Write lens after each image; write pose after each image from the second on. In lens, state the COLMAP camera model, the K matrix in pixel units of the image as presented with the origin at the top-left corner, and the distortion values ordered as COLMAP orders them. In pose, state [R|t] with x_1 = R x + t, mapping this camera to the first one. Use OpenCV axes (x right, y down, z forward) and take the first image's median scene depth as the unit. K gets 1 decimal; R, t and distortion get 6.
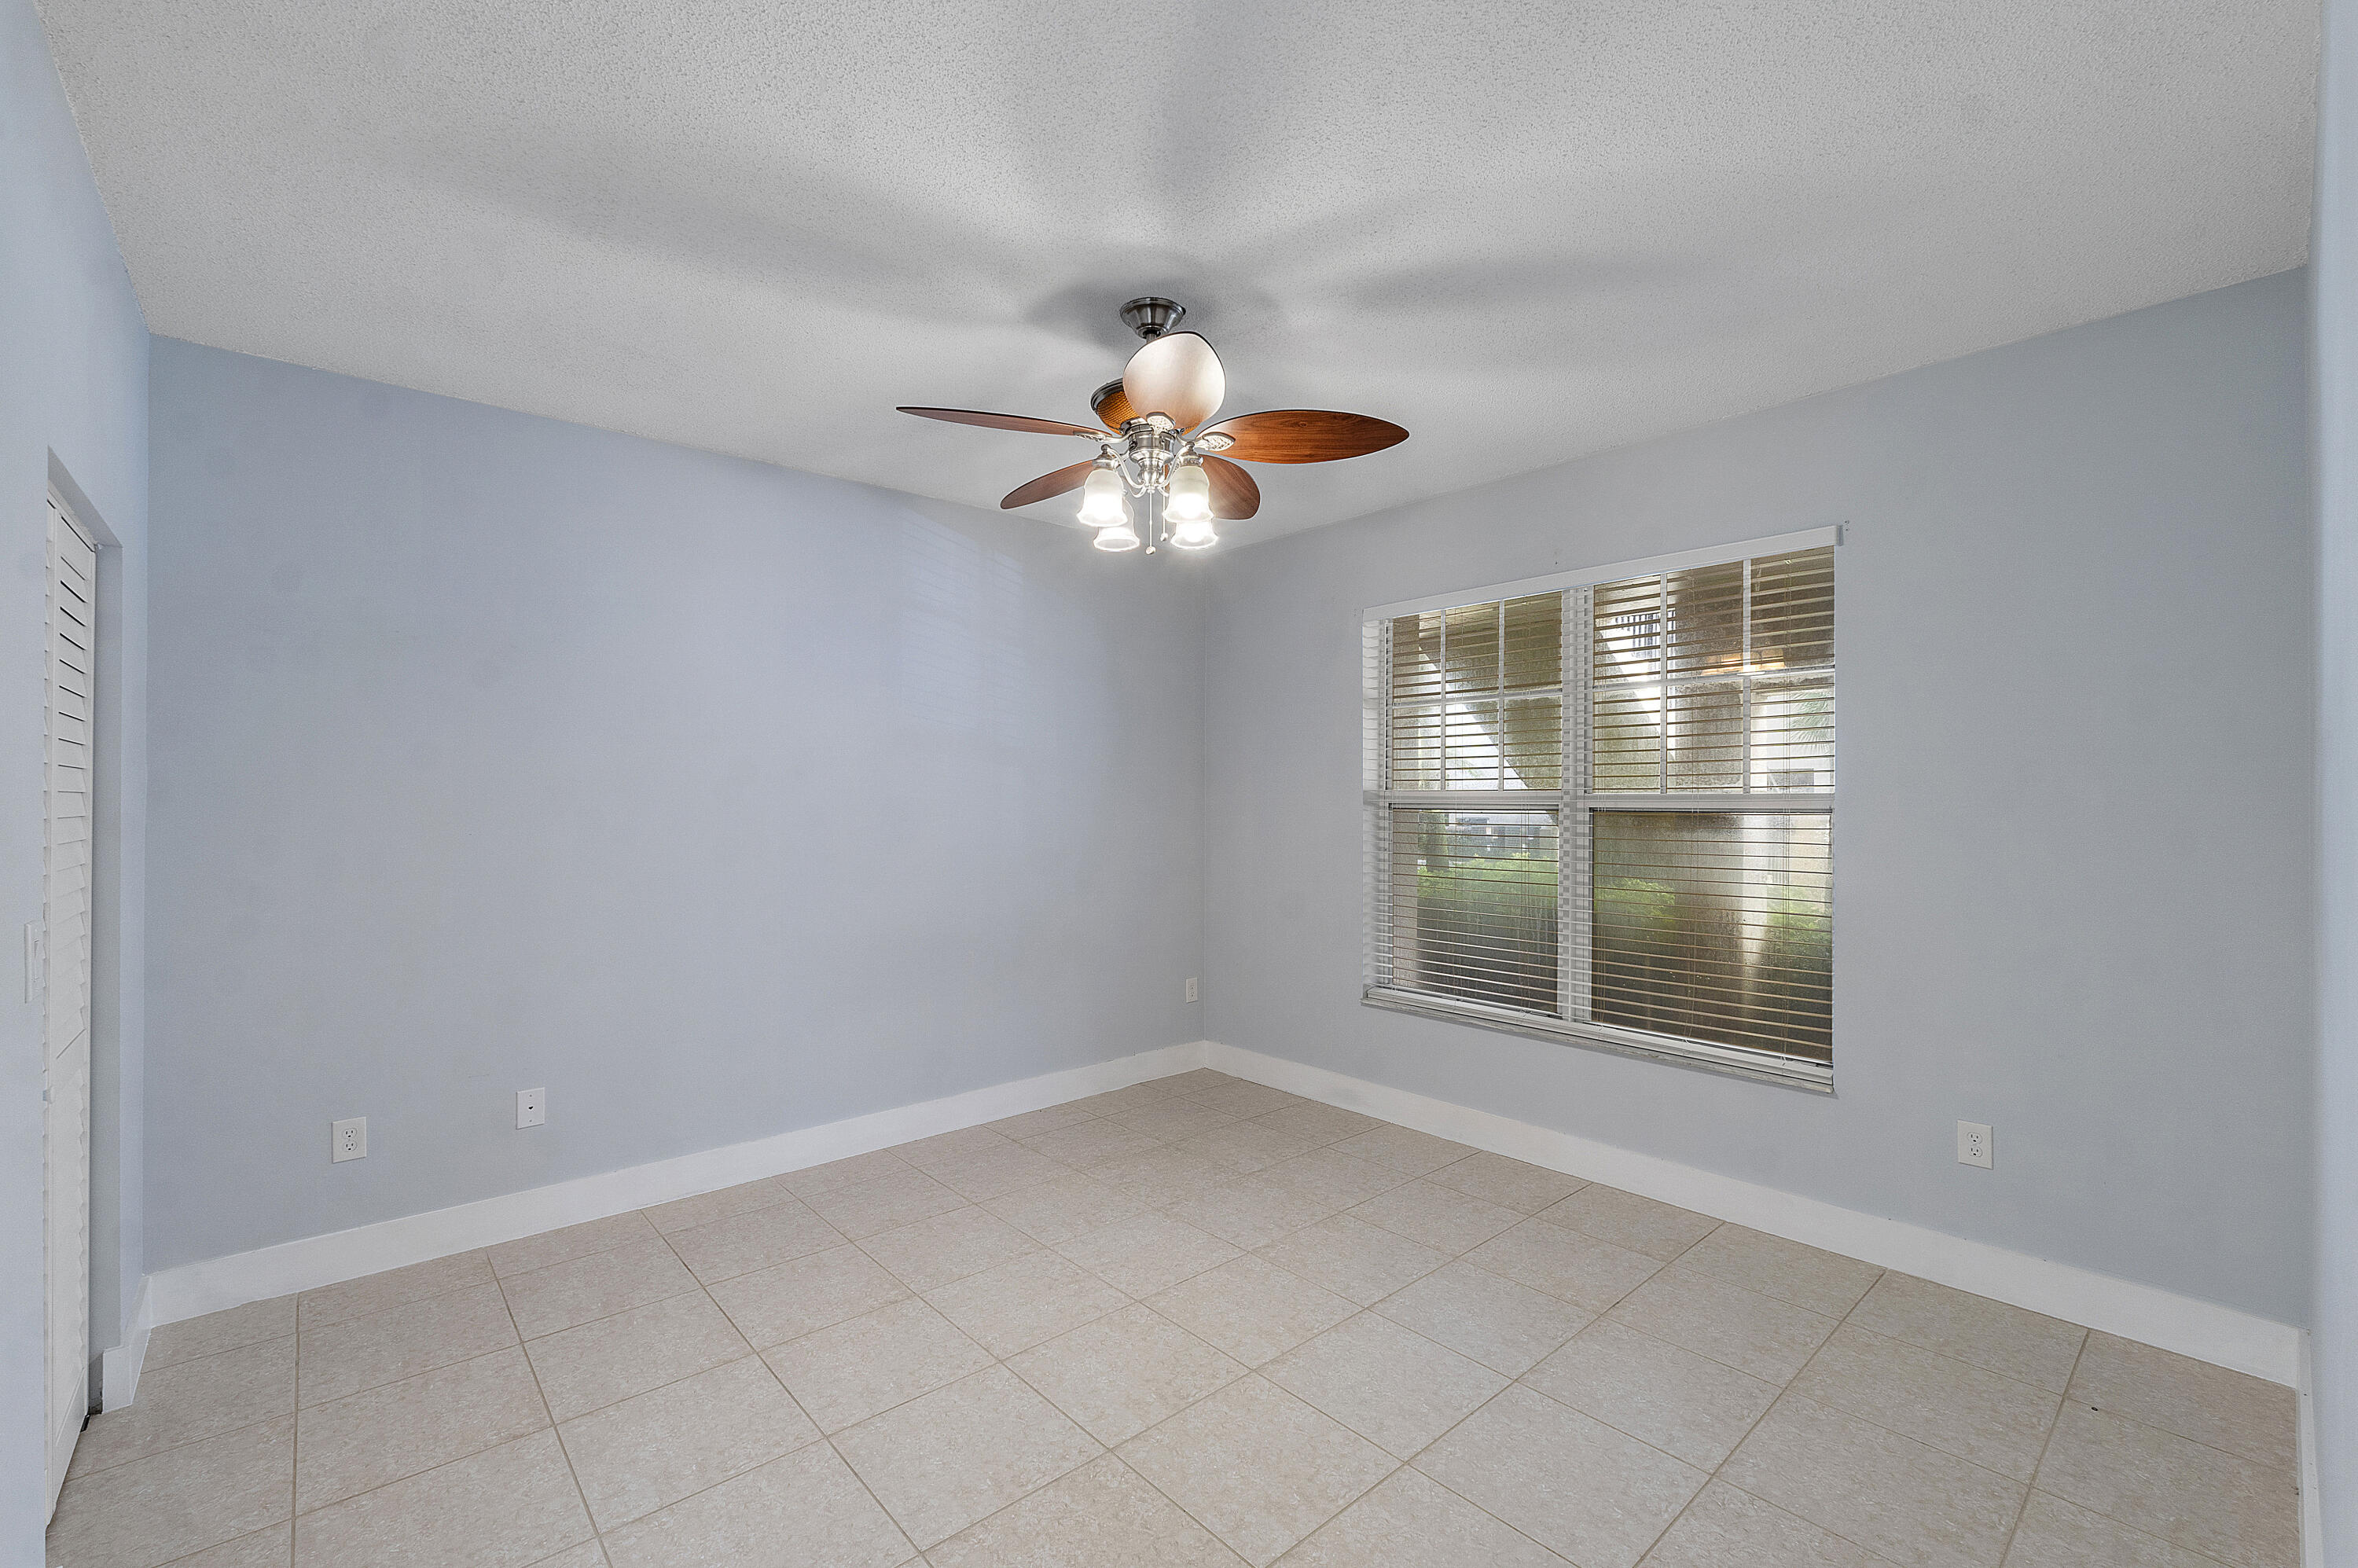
lens RADIAL K [[1005.0, 0, 1179.0], [0, 1005.0, 784.0], [0, 0, 1]] dist [-0.000624, -0.000024]
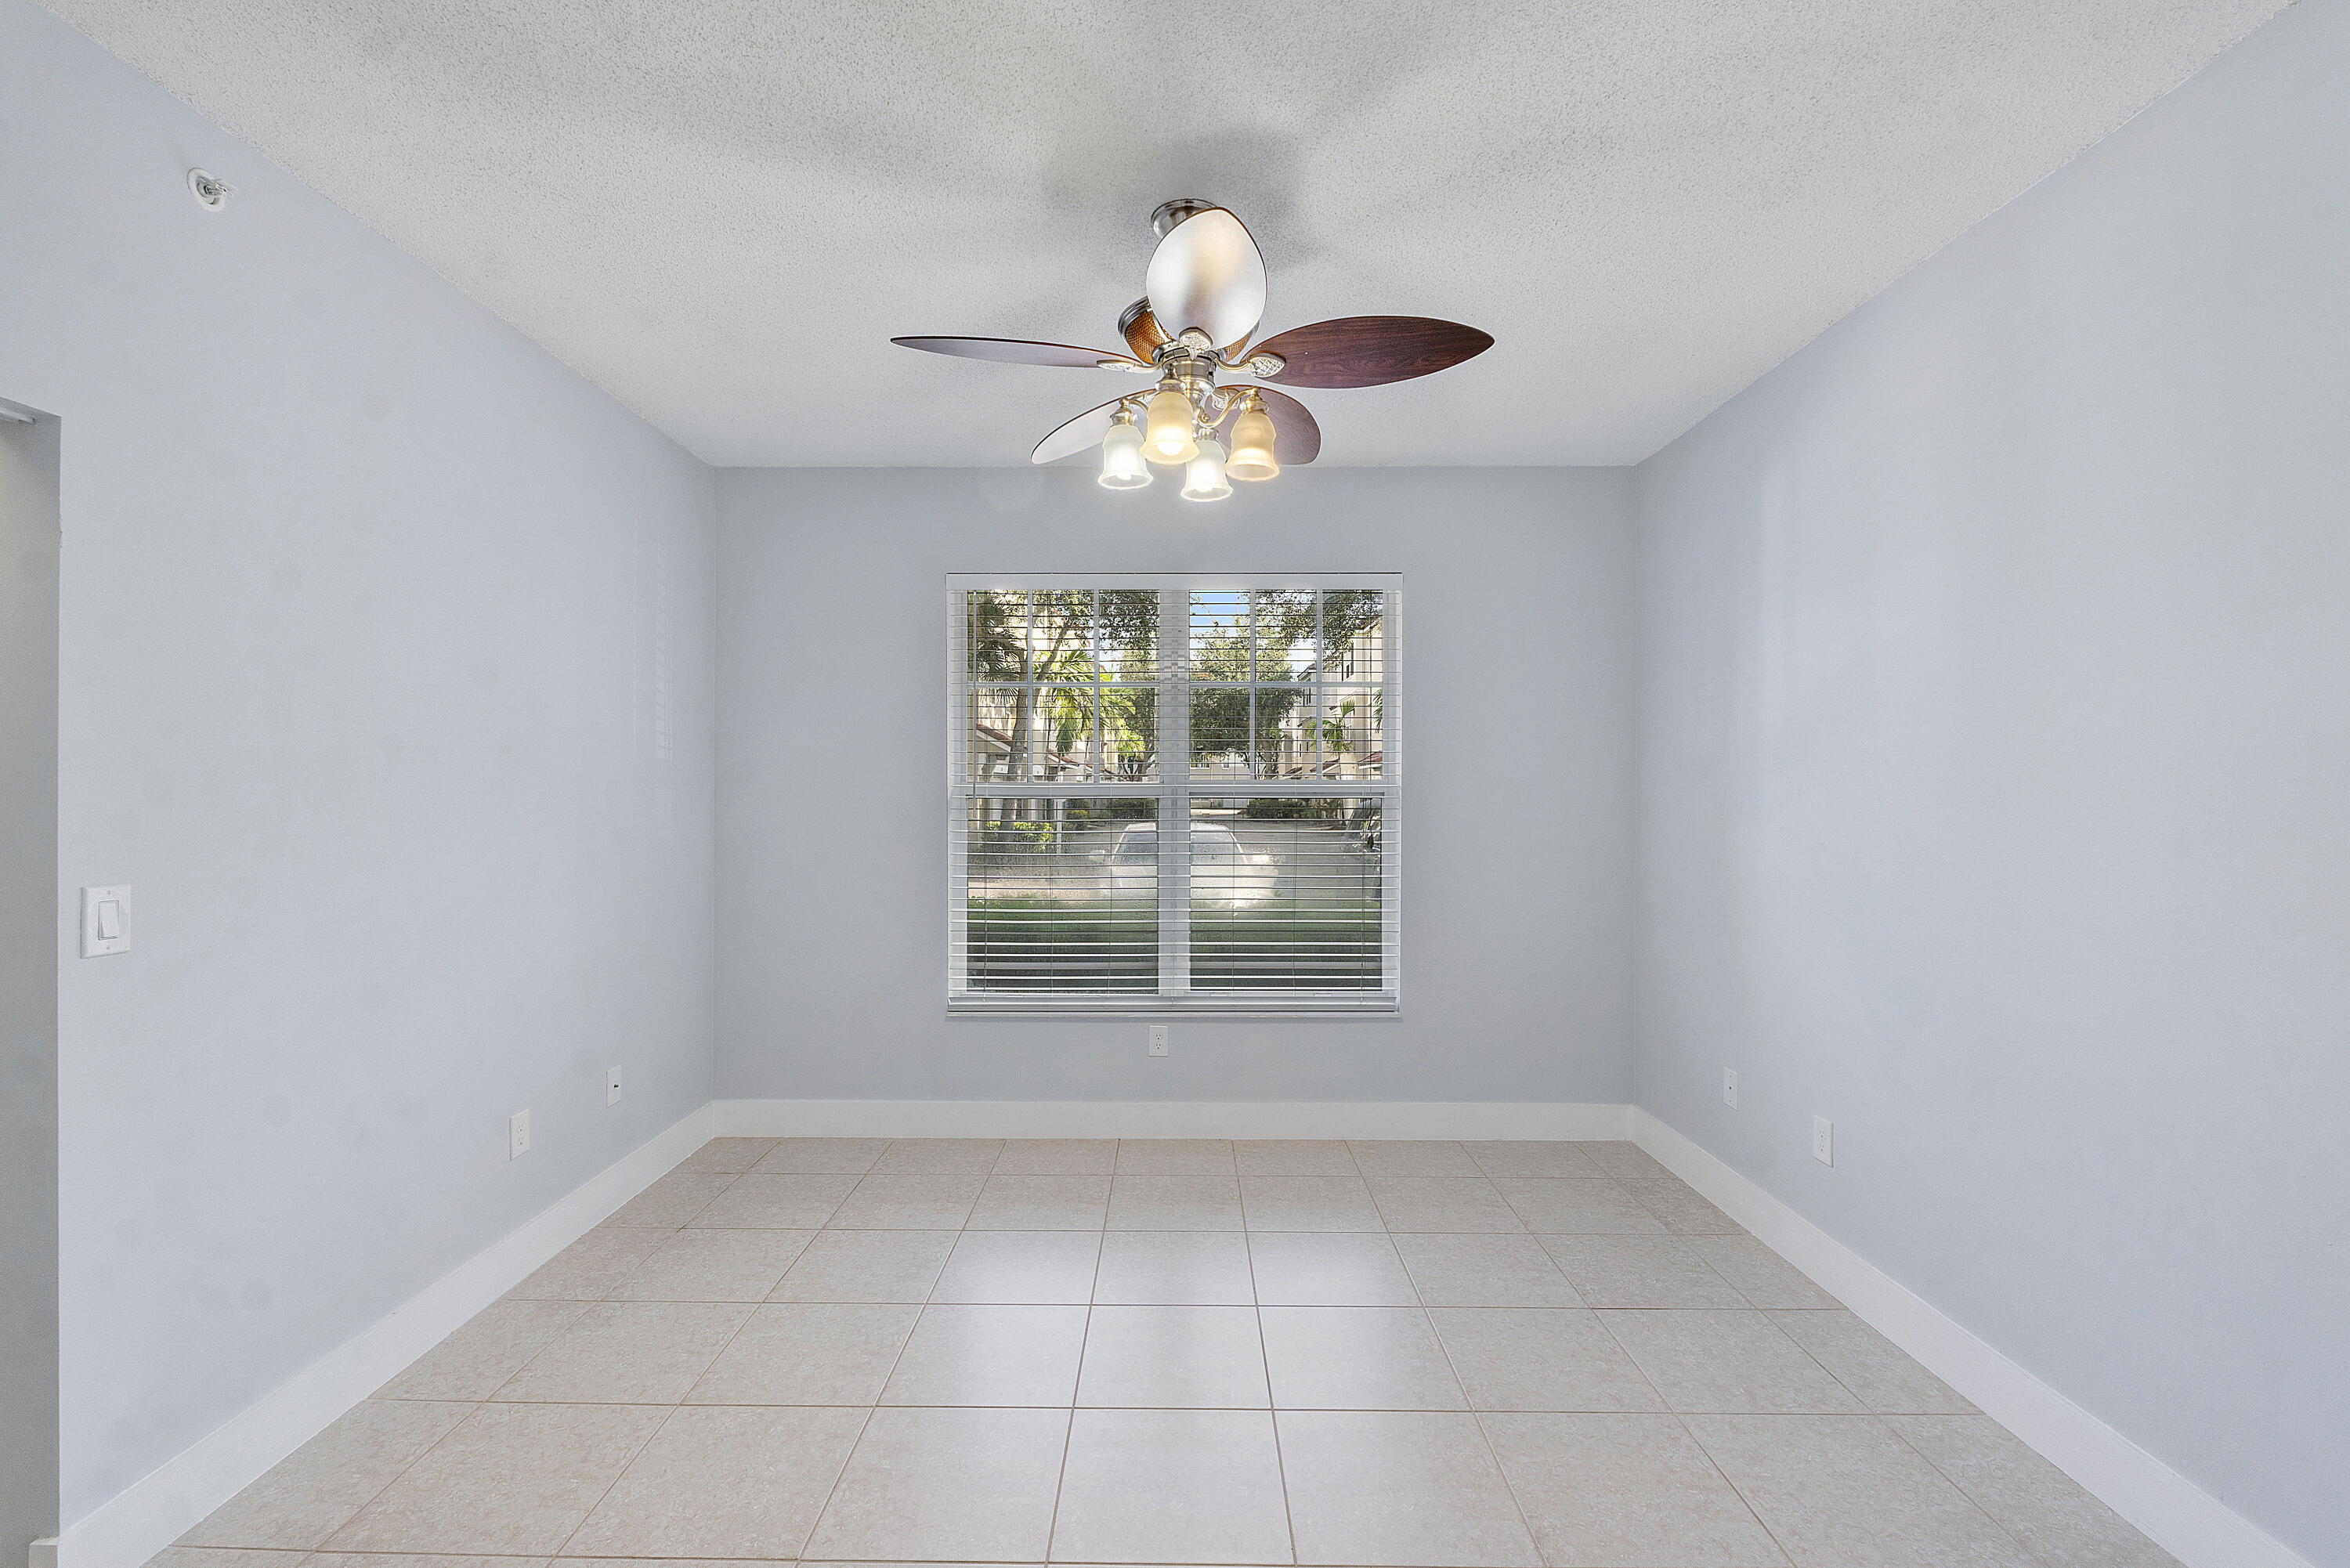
lens RADIAL K [[1001.5, 0, 1175.0], [0, 1001.5, 784.0], [0, 0, 1]] dist [-0.000624, -0.000024]
pose [[0.681717, -0.010852, 0.731535, -0.388405], [-0.008738, 0.999698, 0.022973, -0.012854], [-0.731563, -0.022053, 0.681417, 0.277465]]
